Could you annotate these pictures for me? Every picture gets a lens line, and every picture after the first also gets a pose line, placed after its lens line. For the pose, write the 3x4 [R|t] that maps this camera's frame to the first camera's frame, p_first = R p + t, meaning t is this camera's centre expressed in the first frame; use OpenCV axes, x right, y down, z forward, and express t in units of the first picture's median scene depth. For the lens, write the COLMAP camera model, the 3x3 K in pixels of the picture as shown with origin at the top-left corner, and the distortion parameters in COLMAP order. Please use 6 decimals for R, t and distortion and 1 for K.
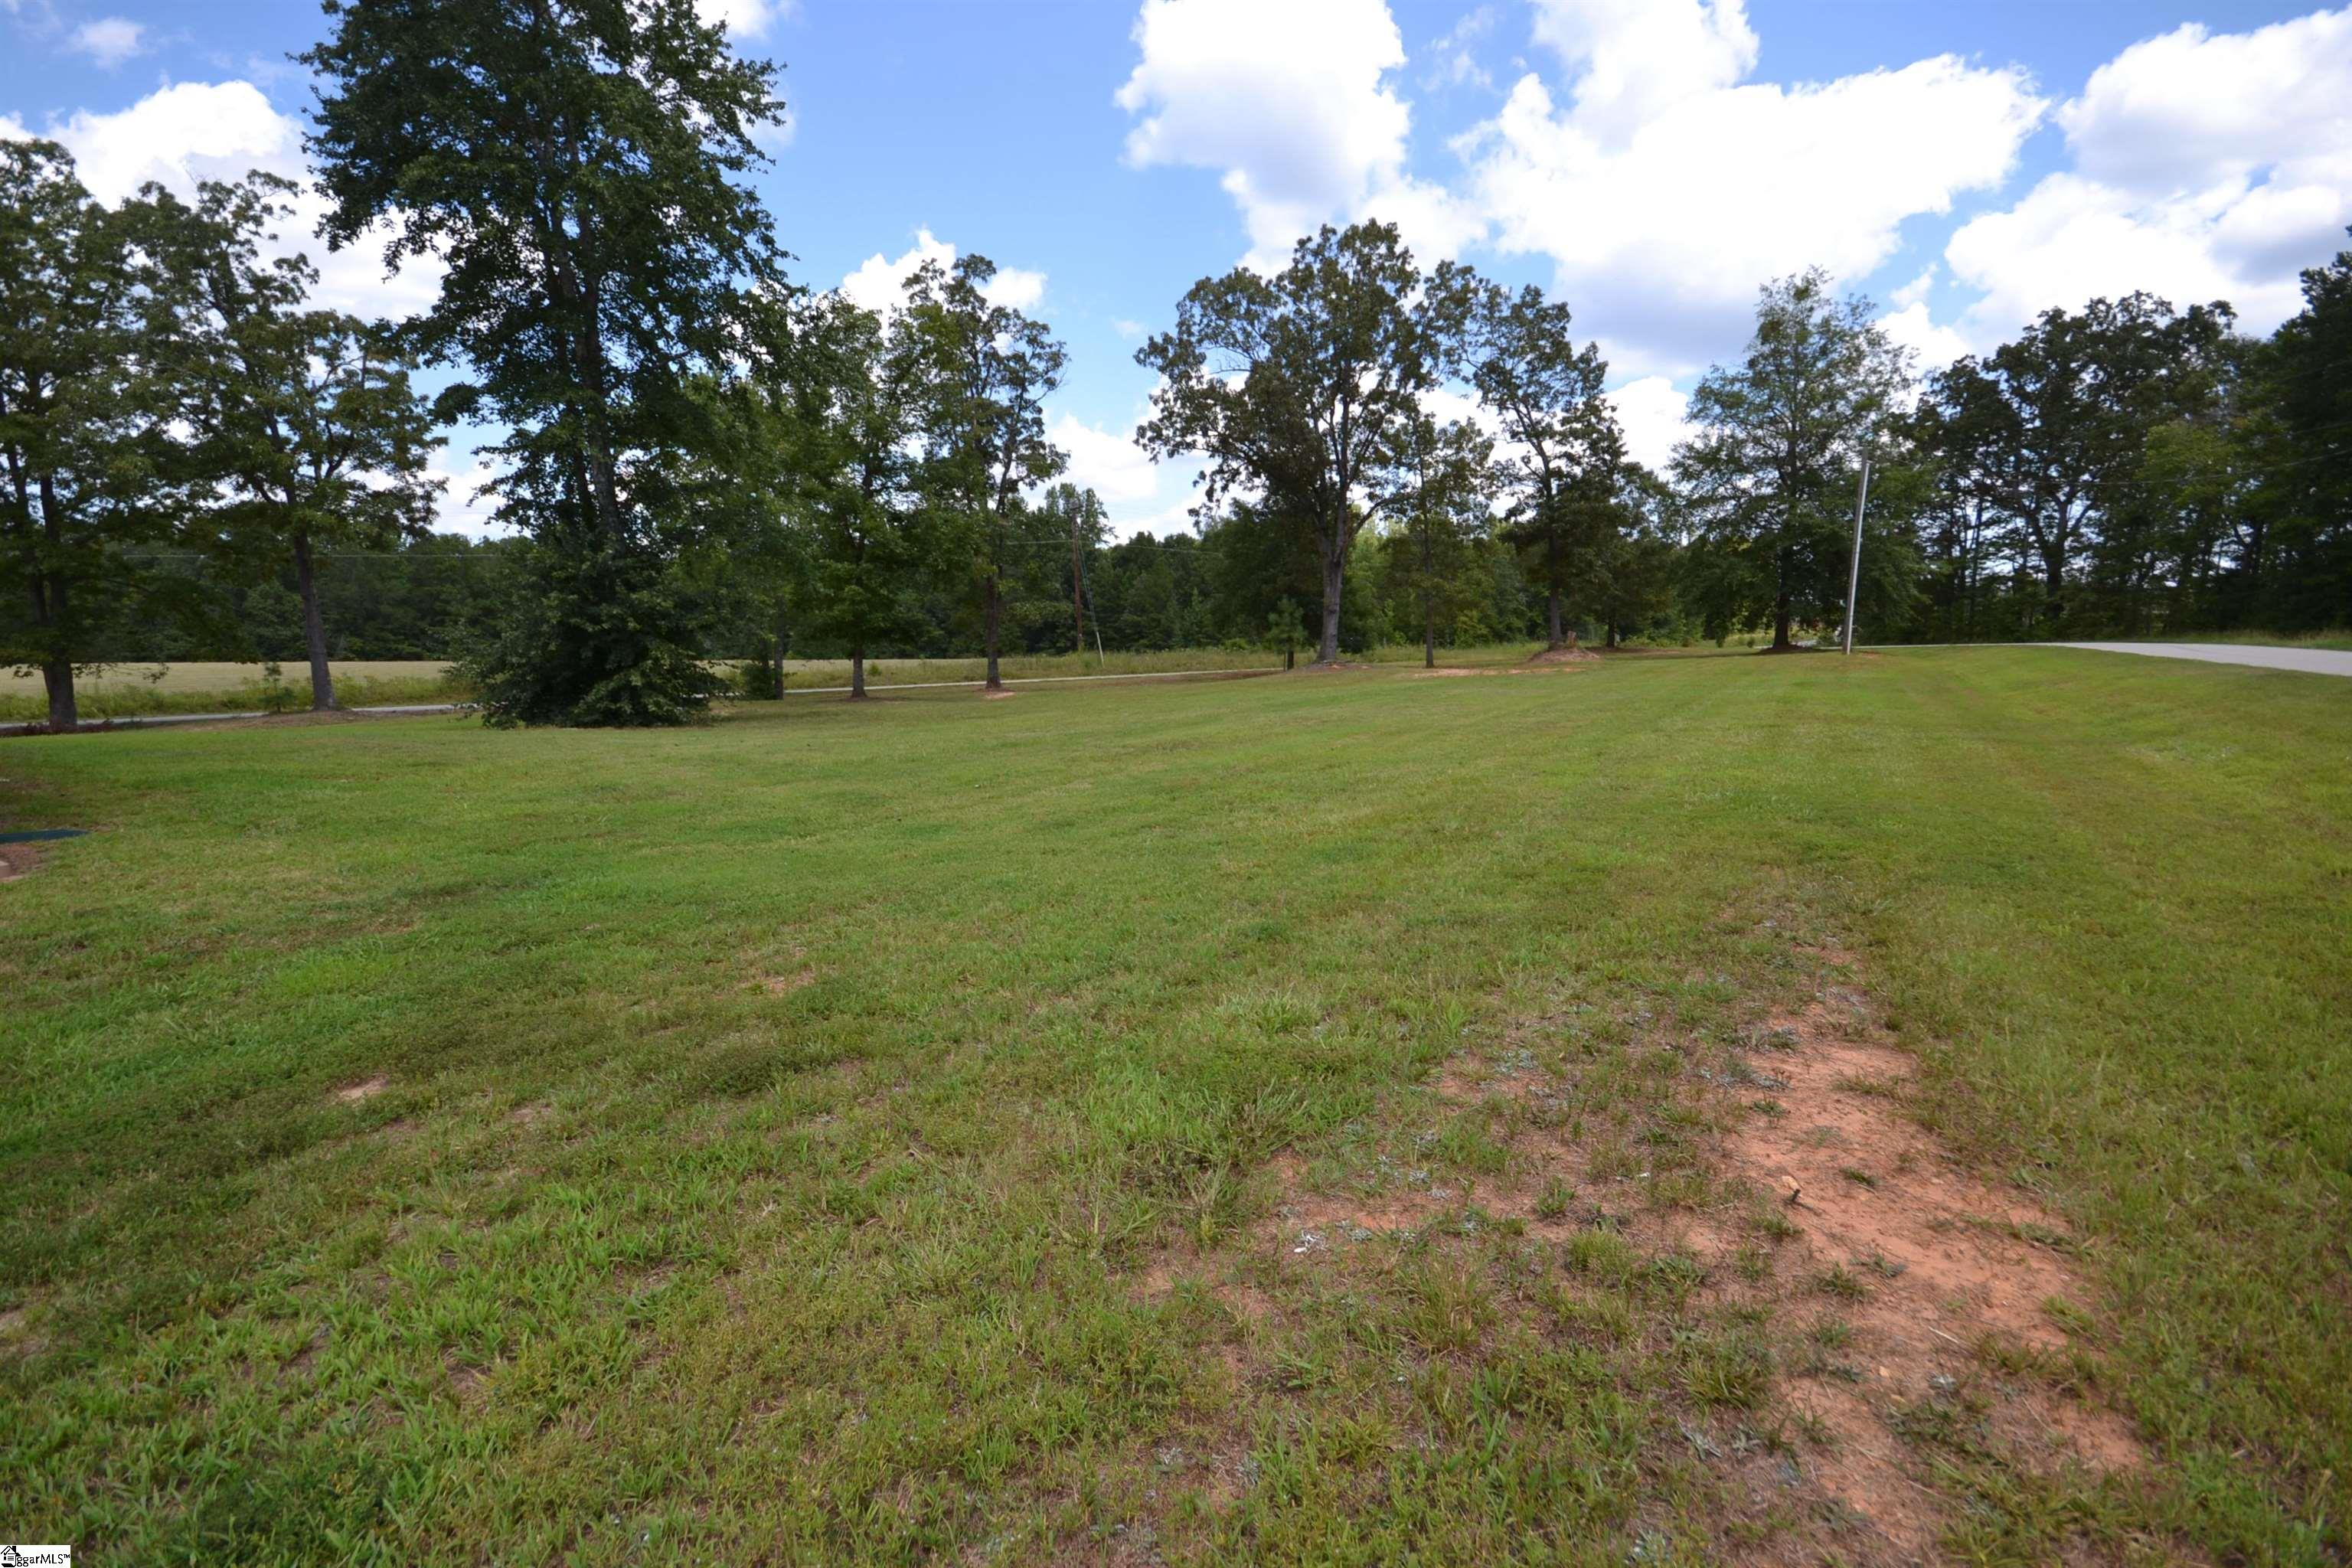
lens RADIAL K [[1013.2, 0, 1196.9], [0, 1013.2, 814.8], [0, 0, 1]] dist [0.000397, -0.012265]
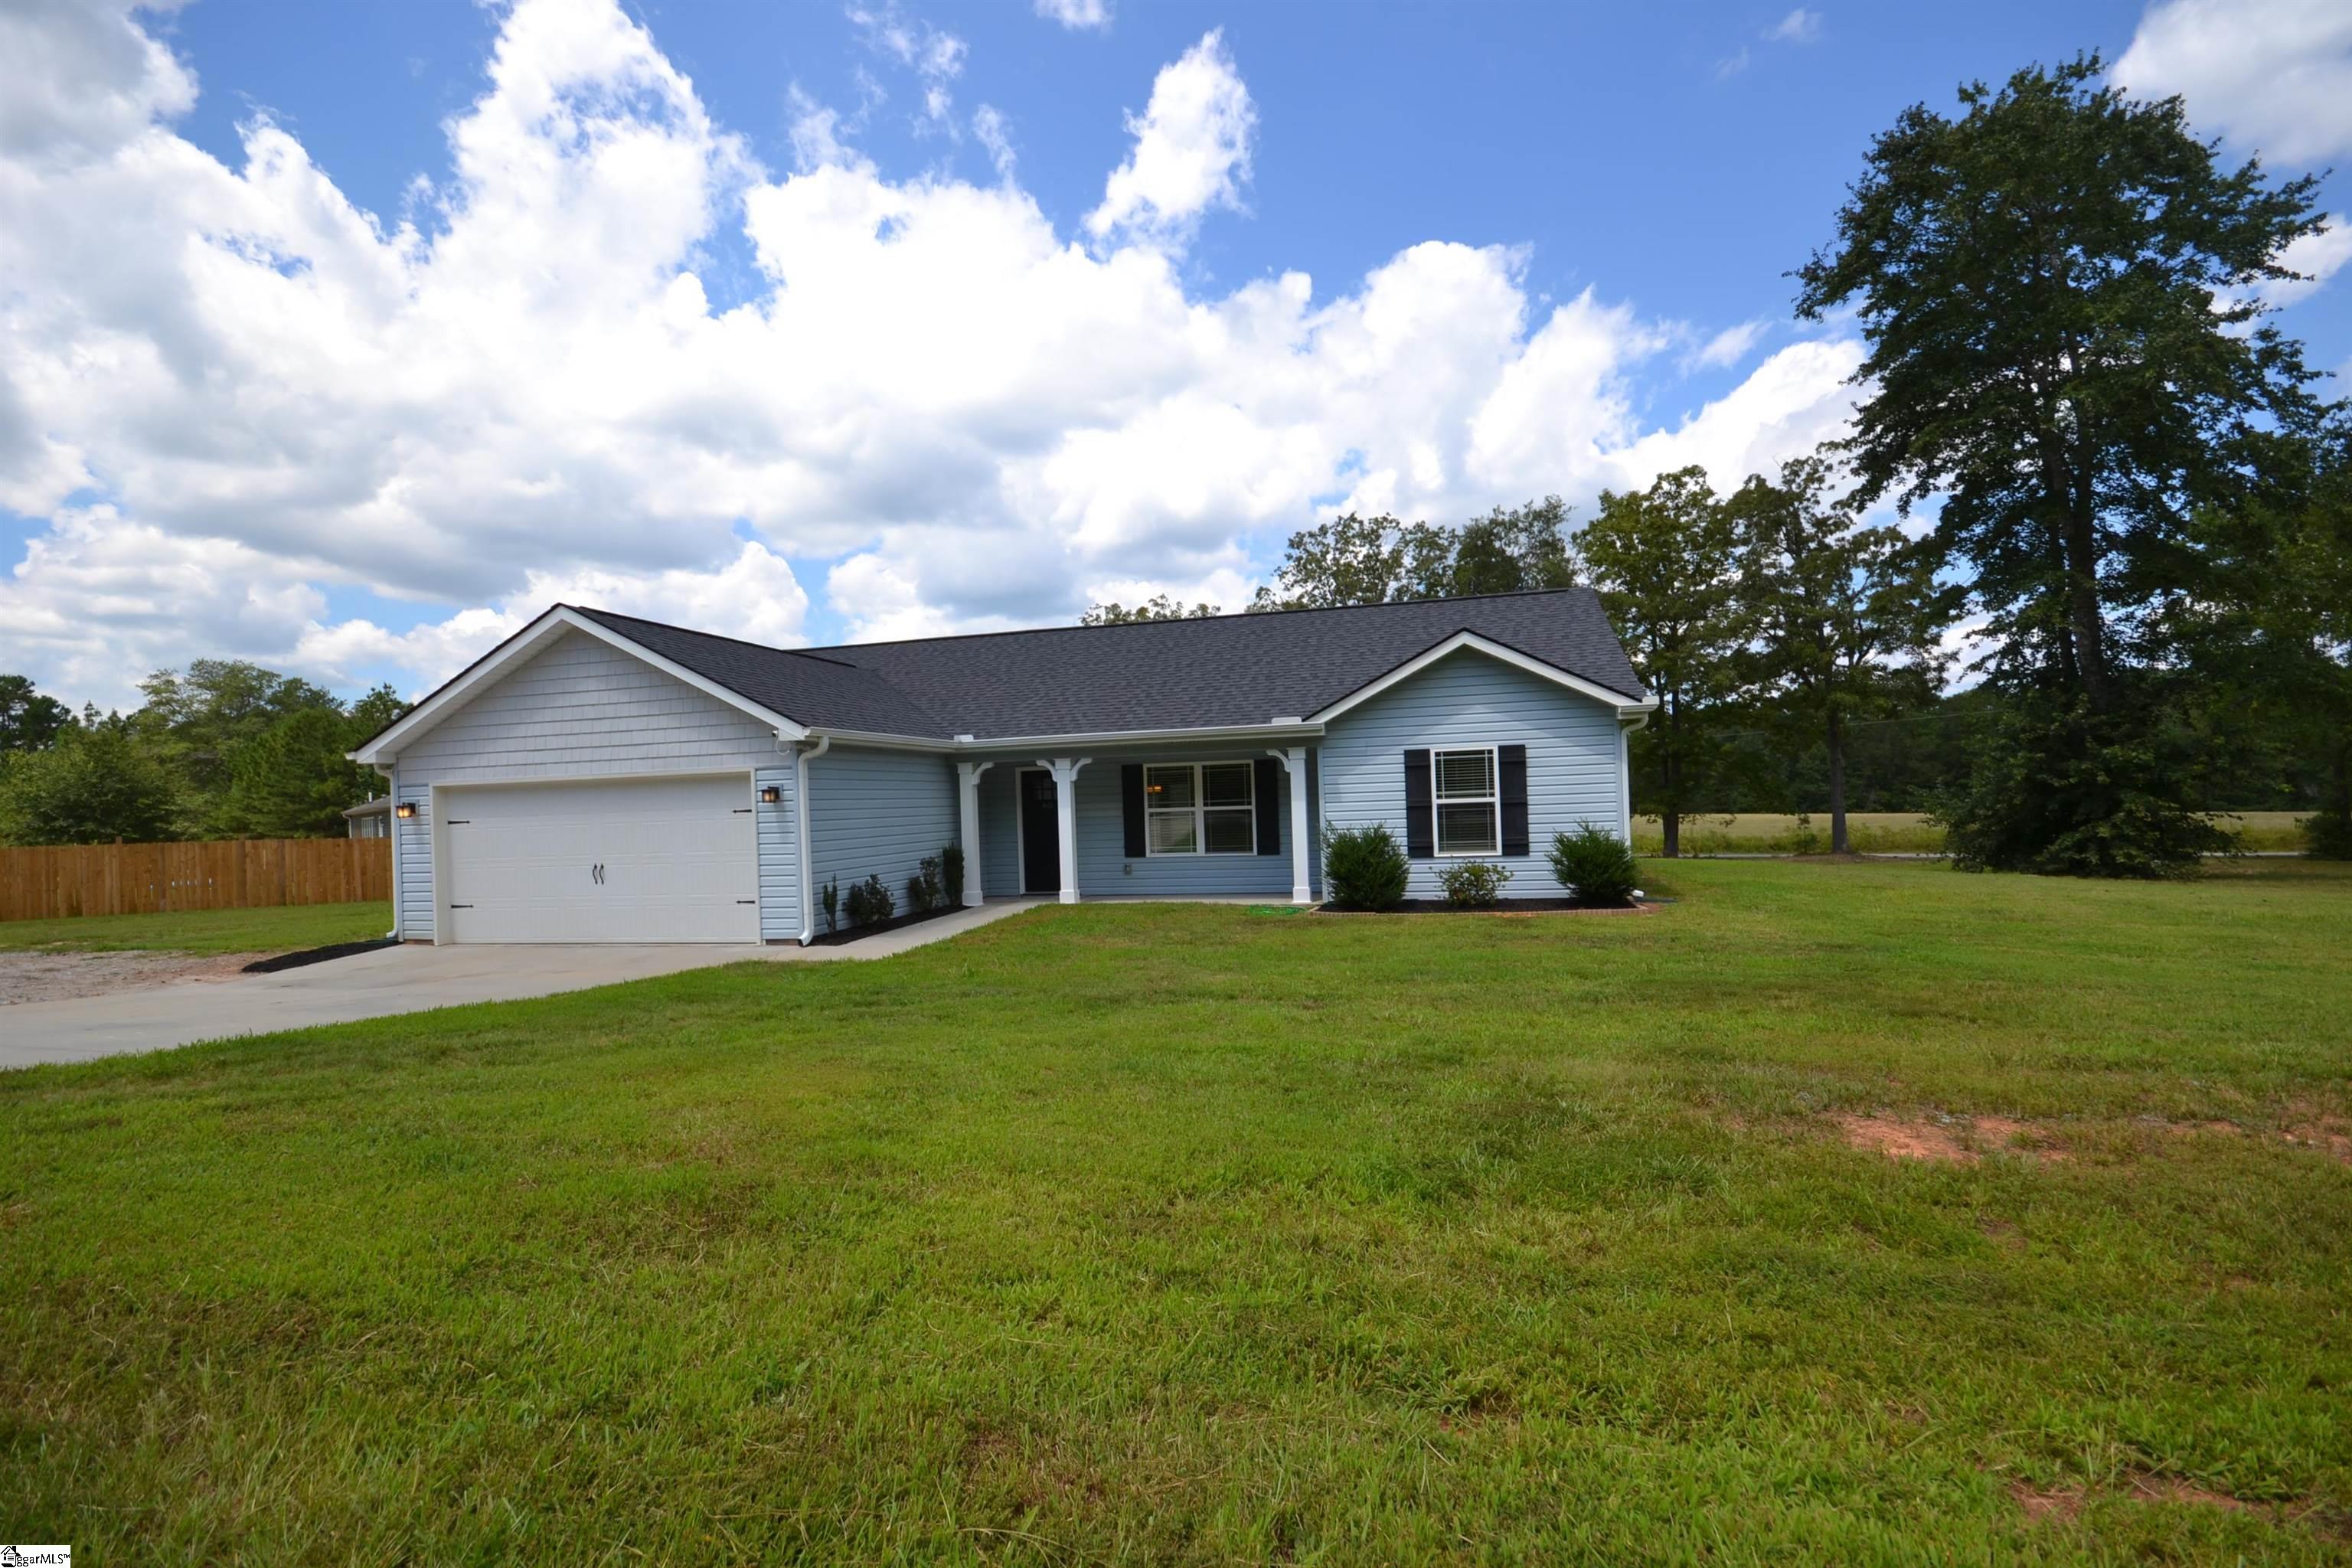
lens RADIAL K [[1041.8, 0, 1176.0], [0, 1041.8, 784.0], [0, 0, 1]] dist [0.000583, -0.000100]
pose [[0.277424, -0.029163, -0.960305, 0.129244], [-0.142179, 0.987287, -0.071057, 0.017765], [0.950169, 0.156248, 0.269751, -0.117839]]
